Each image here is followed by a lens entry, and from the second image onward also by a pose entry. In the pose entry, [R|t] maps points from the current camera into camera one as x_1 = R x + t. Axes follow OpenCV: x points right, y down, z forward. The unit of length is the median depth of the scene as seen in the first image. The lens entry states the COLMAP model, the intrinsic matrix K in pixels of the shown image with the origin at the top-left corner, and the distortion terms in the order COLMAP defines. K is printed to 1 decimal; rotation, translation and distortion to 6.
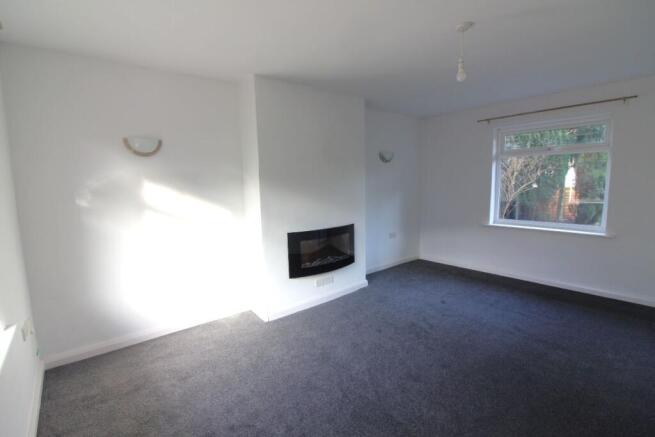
lens RADIAL K [[303.5, 0, 328.0], [0, 303.5, 217.2], [0, 0, 1]] dist [-0.002476, 0.000336]
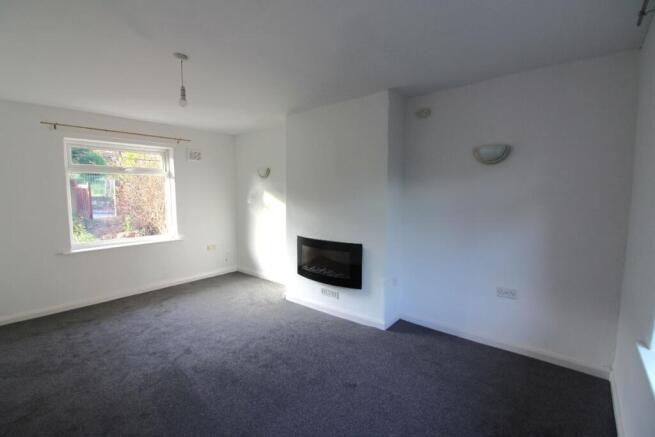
lens RADIAL K [[303.5, 0, 327.9], [0, 303.5, 219.7], [0, 0, 1]] dist [-0.002476, 0.000336]
pose [[0.169322, 0.109753, -0.979431, 0.993063], [-0.111995, 0.989485, 0.091518, -0.125802], [0.979177, 0.094196, 0.179834, 0.831897]]
